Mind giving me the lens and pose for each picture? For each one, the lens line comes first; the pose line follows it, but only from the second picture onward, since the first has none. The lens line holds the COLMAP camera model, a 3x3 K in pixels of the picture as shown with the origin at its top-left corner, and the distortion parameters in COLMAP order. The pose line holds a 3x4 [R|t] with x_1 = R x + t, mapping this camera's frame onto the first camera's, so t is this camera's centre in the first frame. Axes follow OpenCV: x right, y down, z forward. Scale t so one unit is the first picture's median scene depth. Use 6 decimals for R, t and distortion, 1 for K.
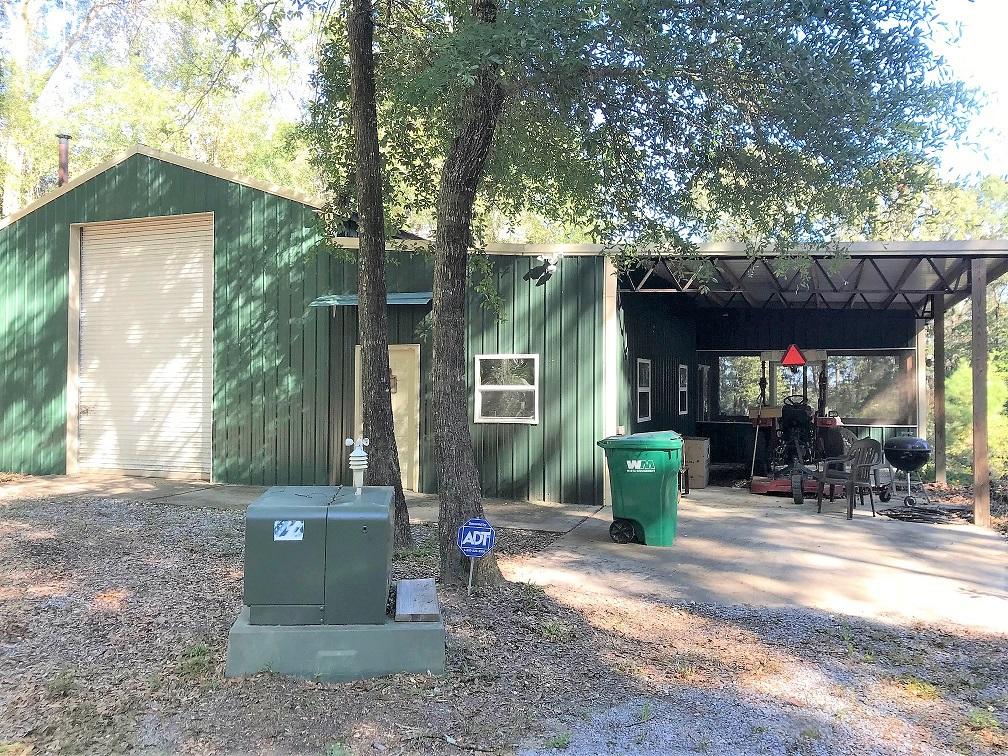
lens RADIAL K [[816.5, 0, 499.8], [0, 816.5, 352.7], [0, 0, 1]] dist [0.038916, -0.004888]
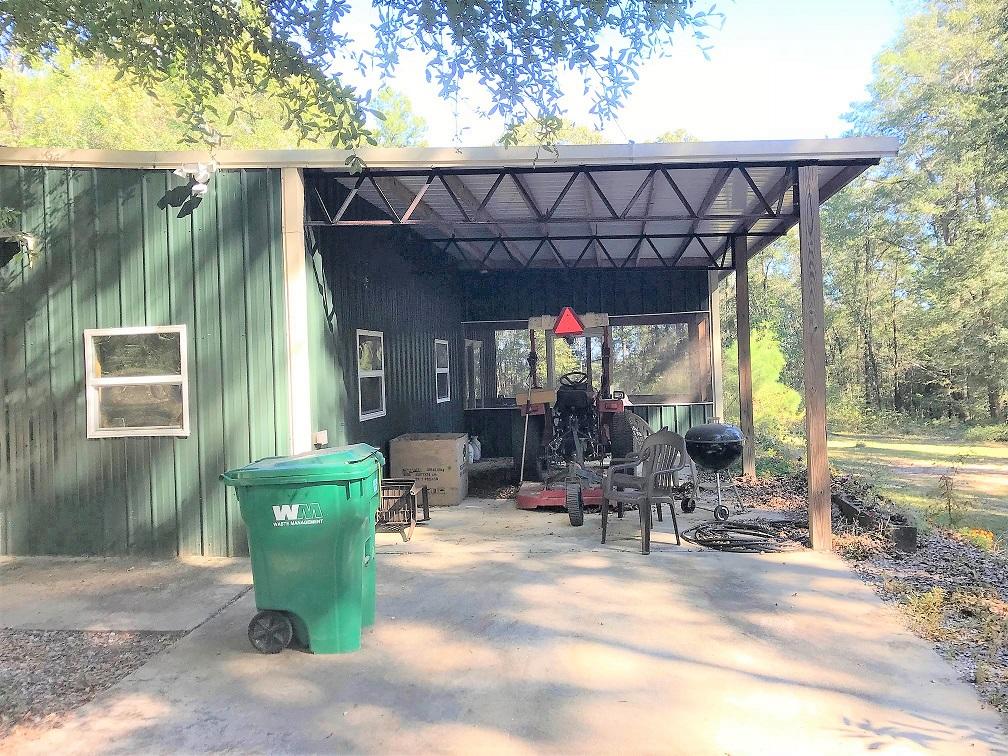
lens RADIAL K [[828.2, 0, 487.4], [0, 828.2, 360.4], [0, 0, 1]] dist [0.172262, -0.297050]
pose [[0.973708, -0.037692, 0.224658, 0.114318], [0.031047, 0.998972, 0.033040, 0.013013], [-0.225673, -0.025197, 0.973877, 0.276968]]
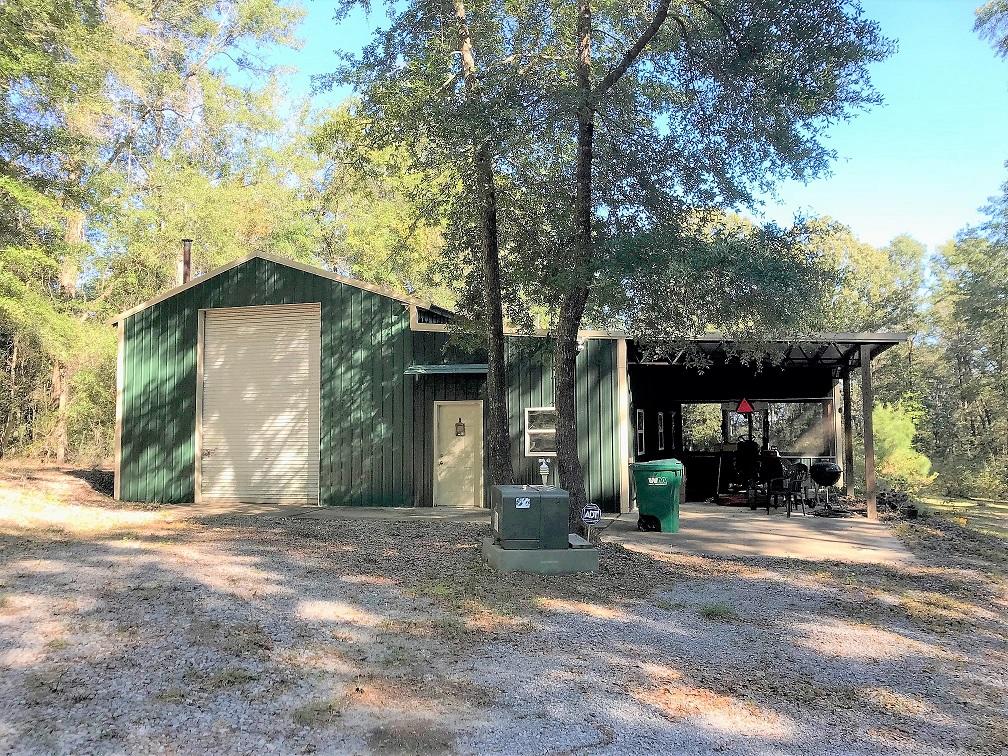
lens RADIAL K [[794.3, 0, 499.7], [0, 794.3, 347.3], [0, 0, 1]] dist [0.043115, -0.003174]
pose [[0.998062, -0.005103, 0.062017, -0.146287], [0.008815, 0.998176, -0.059728, -0.018930], [-0.061600, 0.060158, 0.996286, -0.340367]]
